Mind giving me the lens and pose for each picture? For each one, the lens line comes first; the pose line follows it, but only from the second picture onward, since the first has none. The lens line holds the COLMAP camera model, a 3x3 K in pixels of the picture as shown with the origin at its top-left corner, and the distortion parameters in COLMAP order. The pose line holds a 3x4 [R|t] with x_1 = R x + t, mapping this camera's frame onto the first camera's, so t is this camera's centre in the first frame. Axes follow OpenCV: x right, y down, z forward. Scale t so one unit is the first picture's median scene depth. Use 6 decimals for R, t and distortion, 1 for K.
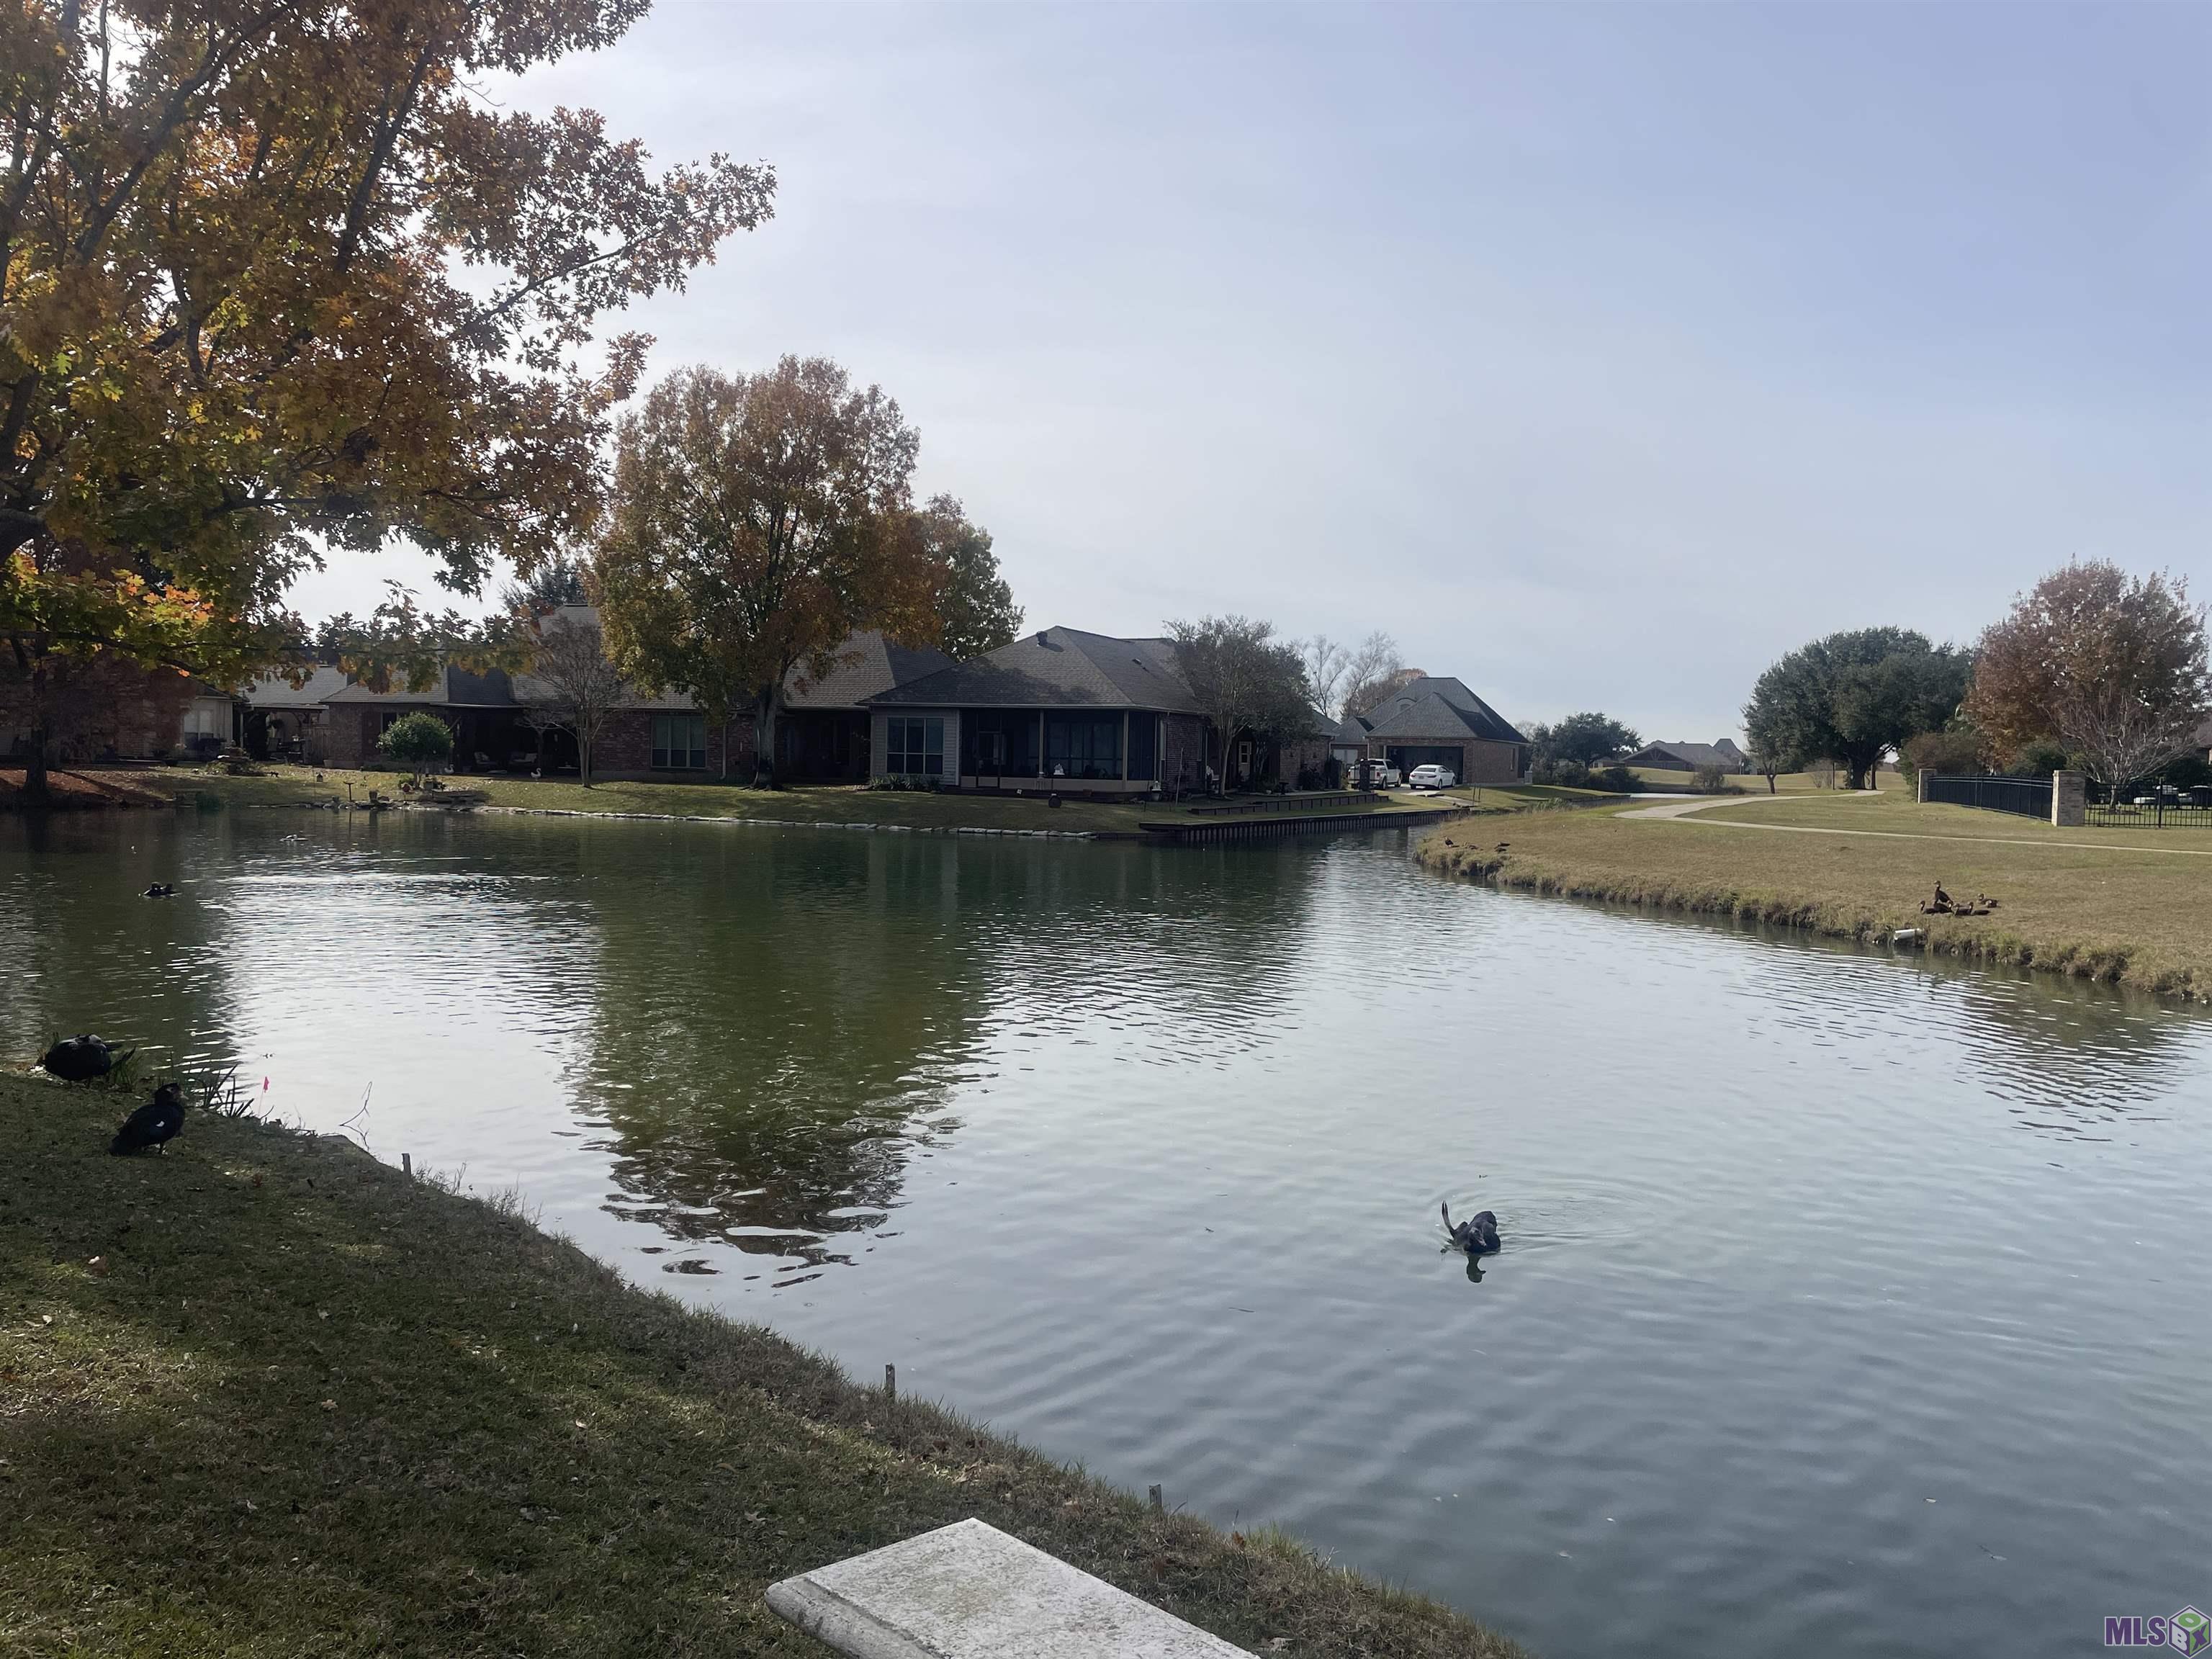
lens RADIAL K [[1670.7, 0, 1106.0], [0, 1670.7, 829.5], [0, 0, 1]] dist [0.085447, -0.121912]
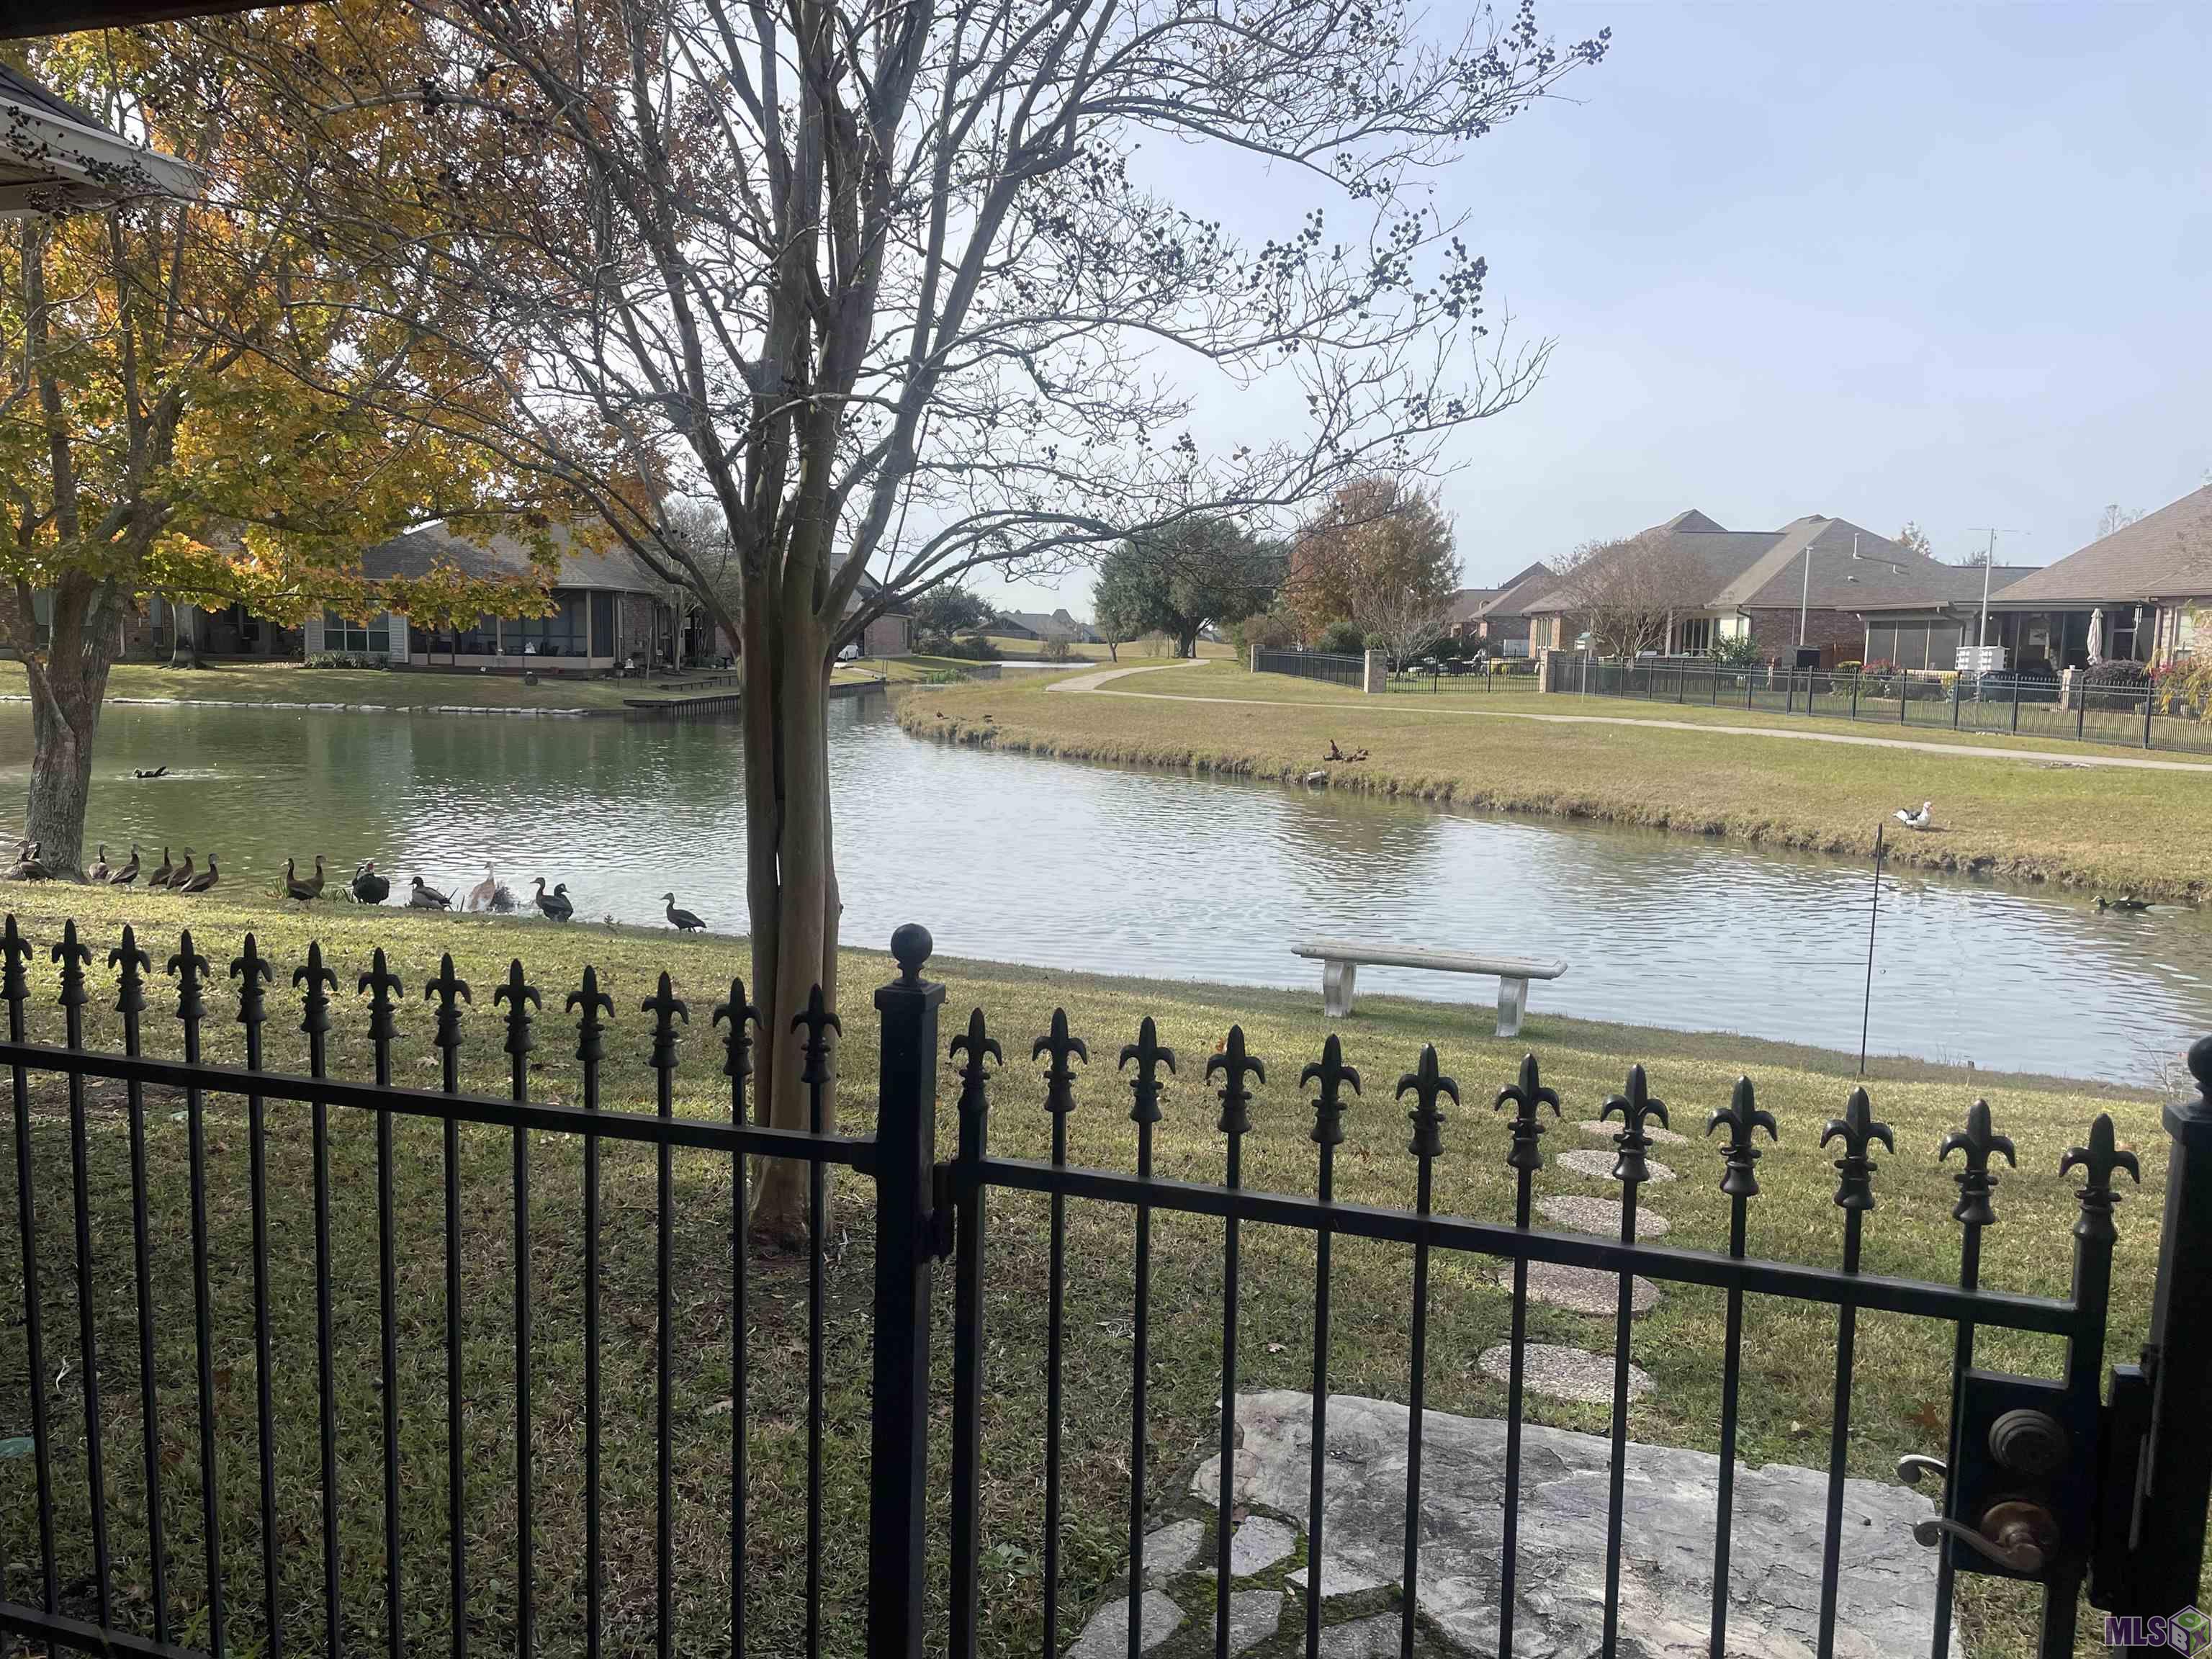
lens RADIAL K [[1670.7, 0, 1106.0], [0, 1670.7, 829.5], [0, 0, 1]] dist [0.085447, -0.121912]
pose [[0.927329, -0.043475, 0.371714, -0.082135], [0.013791, 0.996525, 0.082149, -0.004475], [-0.373993, -0.071053, 0.924706, -0.094929]]
